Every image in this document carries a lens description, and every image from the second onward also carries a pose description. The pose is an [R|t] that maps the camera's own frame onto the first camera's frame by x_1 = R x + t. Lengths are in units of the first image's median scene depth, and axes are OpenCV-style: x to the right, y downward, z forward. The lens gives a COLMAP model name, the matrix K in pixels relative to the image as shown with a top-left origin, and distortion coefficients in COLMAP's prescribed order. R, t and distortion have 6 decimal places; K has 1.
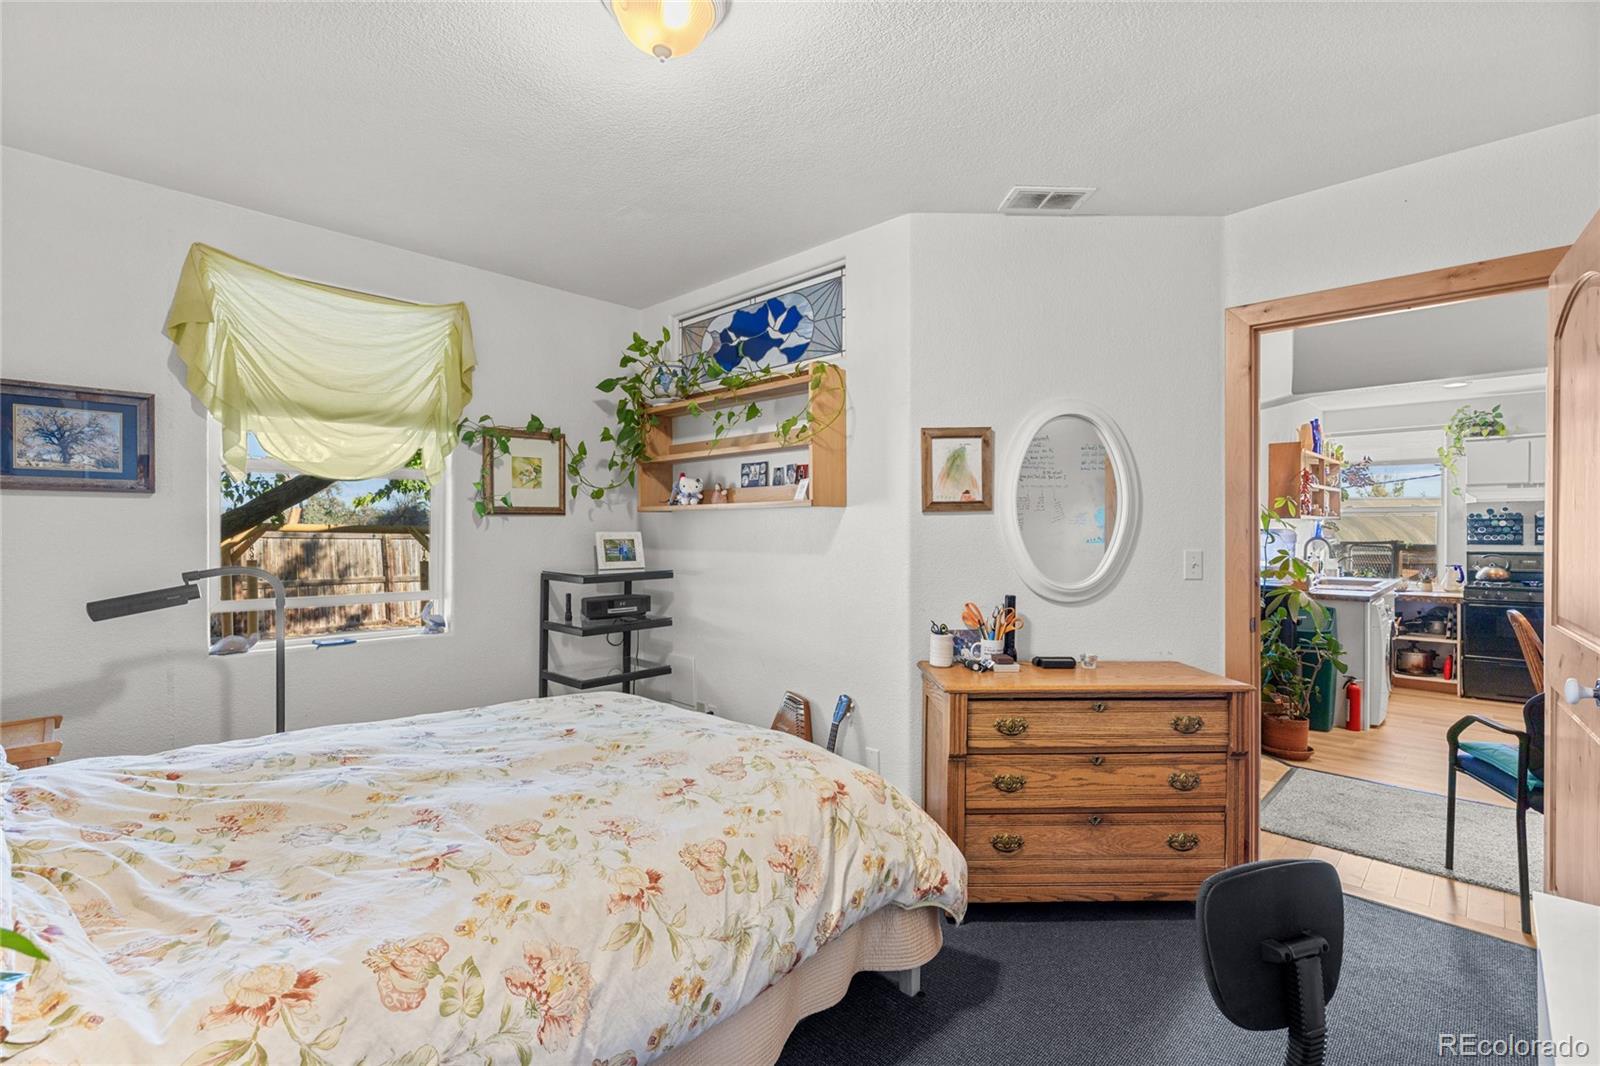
lens RADIAL K [[722.9, 0, 775.9], [0, 722.9, 526.4], [0, 0, 1]] dist [0.004666, 0.000593]
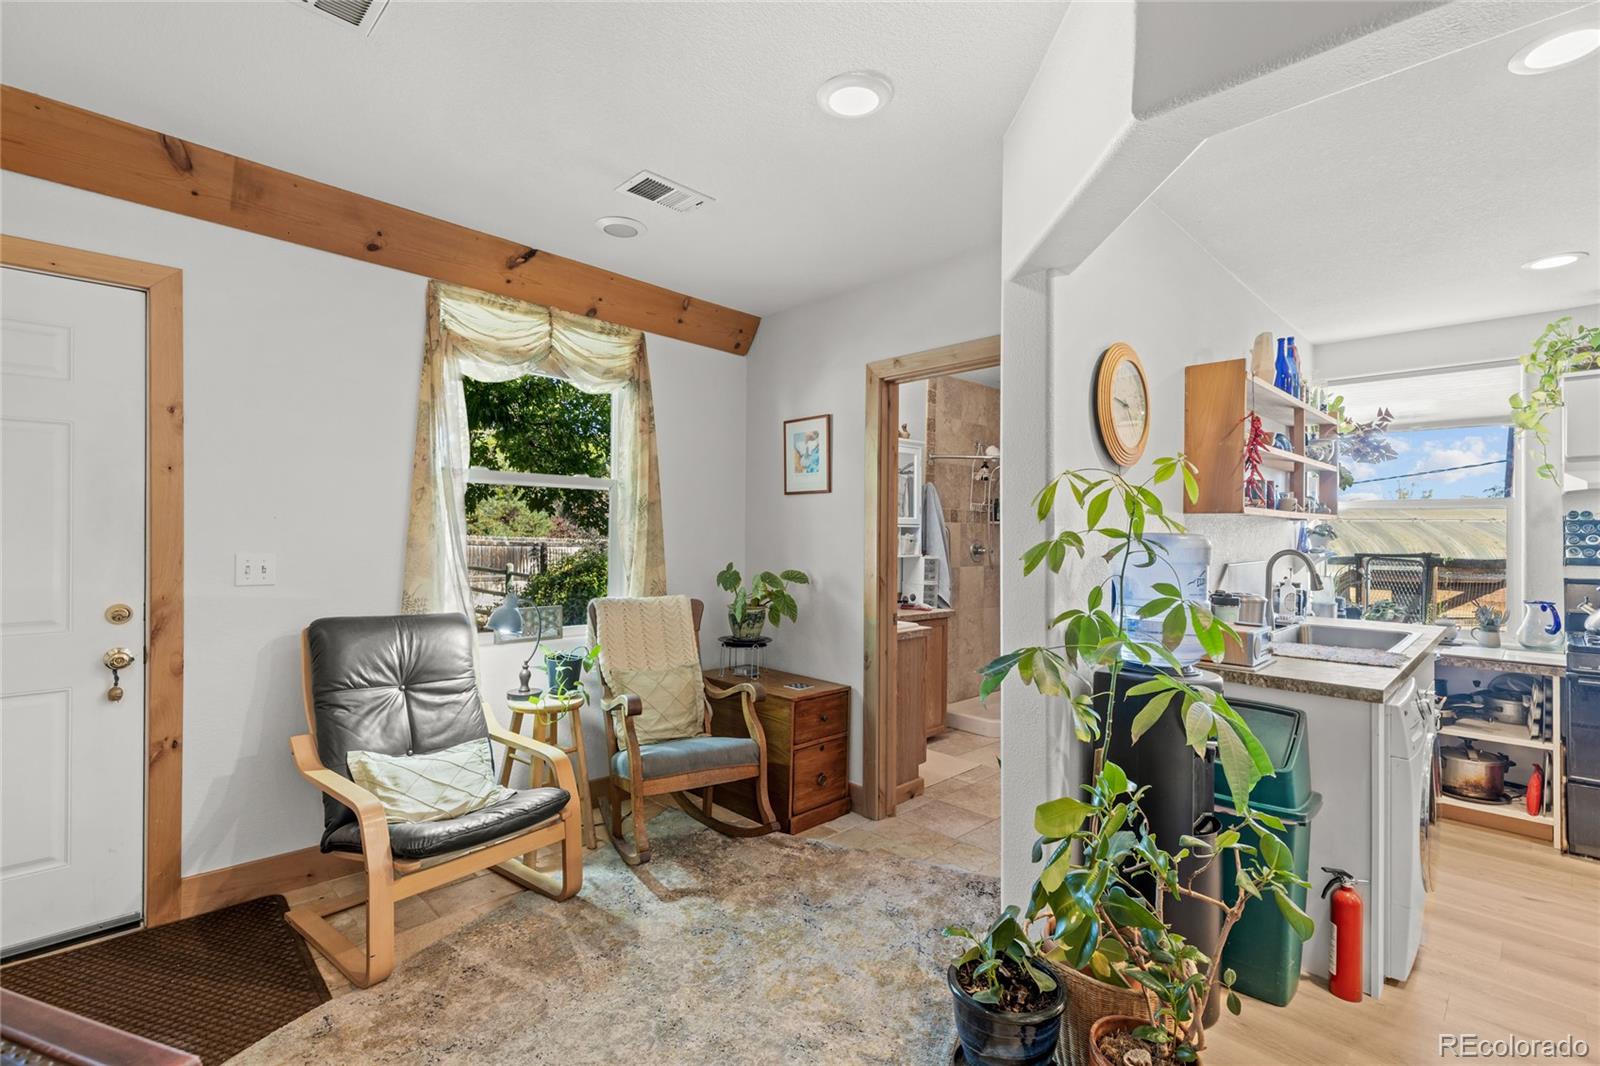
lens RADIAL K [[722.9, 0, 779.0], [0, 722.9, 520.3], [0, 0, 1]] dist [0.004666, 0.000593]
pose [[0.999768, 0.009875, -0.019162, 0.363018], [-0.010087, 0.999888, -0.011020, 0.002498], [0.019051, 0.011210, 0.999756, 0.435460]]
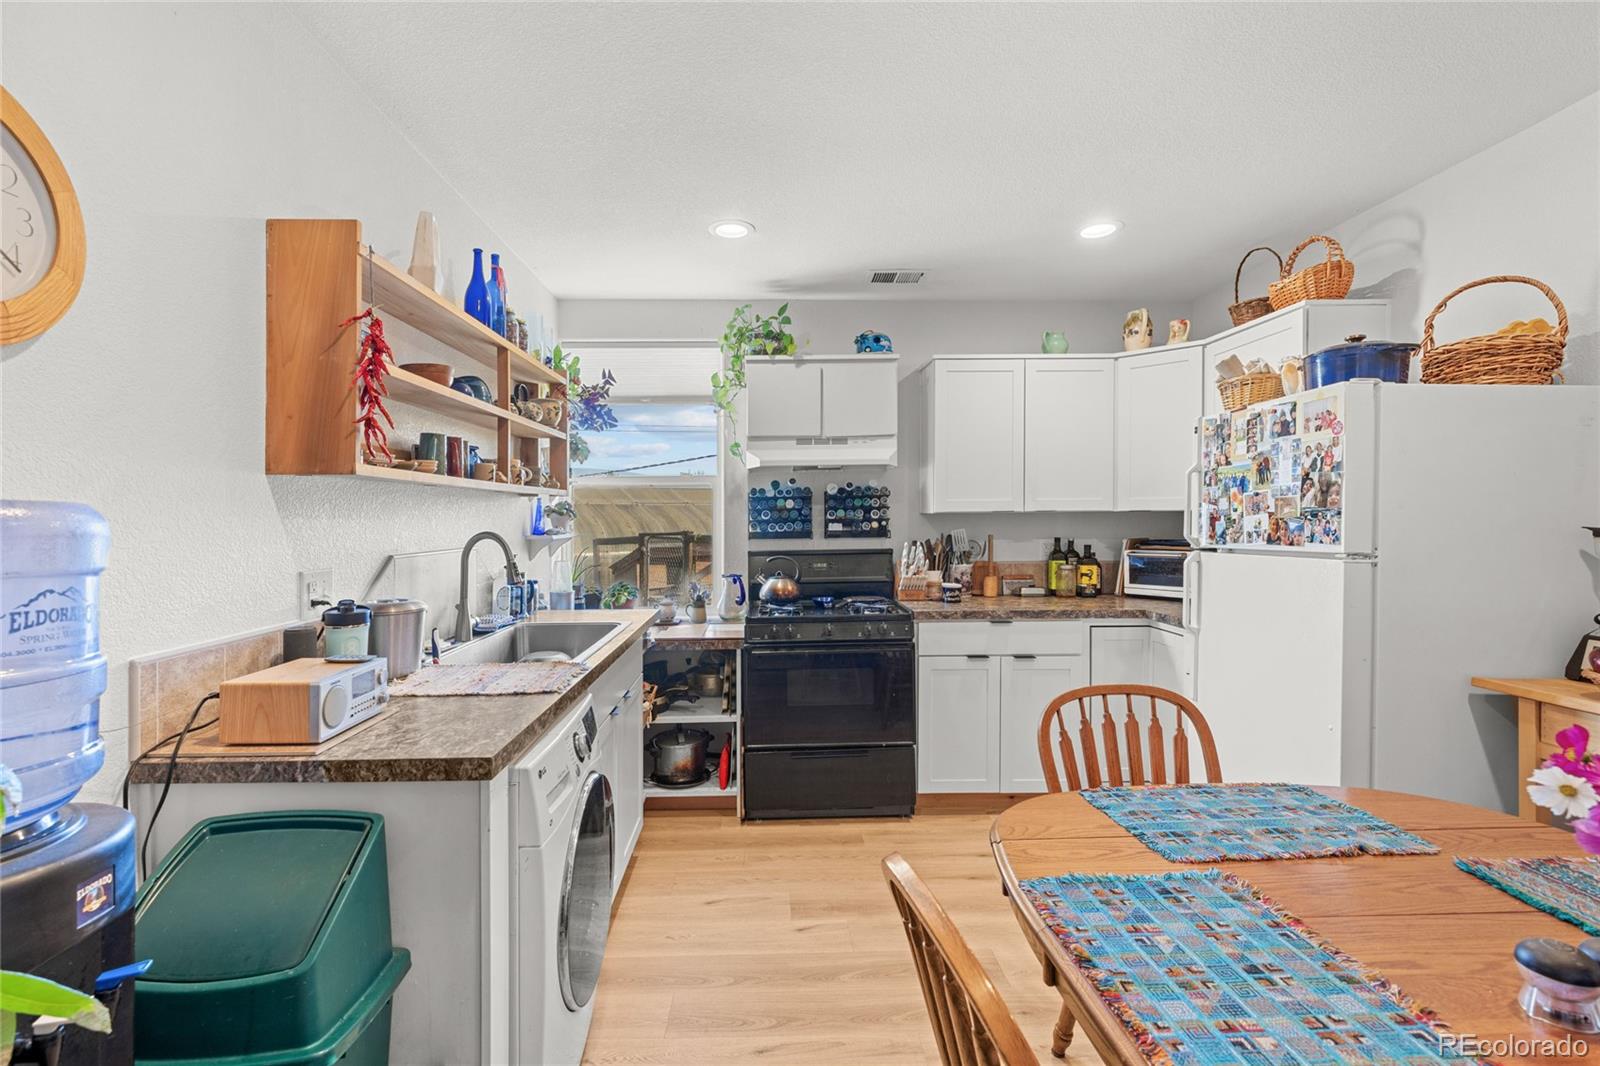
lens RADIAL K [[722.9, 0, 802.3], [0, 722.9, 522.7], [0, 0, 1]] dist [0.004666, 0.000593]
pose [[0.670228, -0.008048, 0.742112, 0.551510], [0.003627, 0.999965, 0.007569, 0.007122], [-0.742146, -0.002381, 0.670234, 0.580627]]
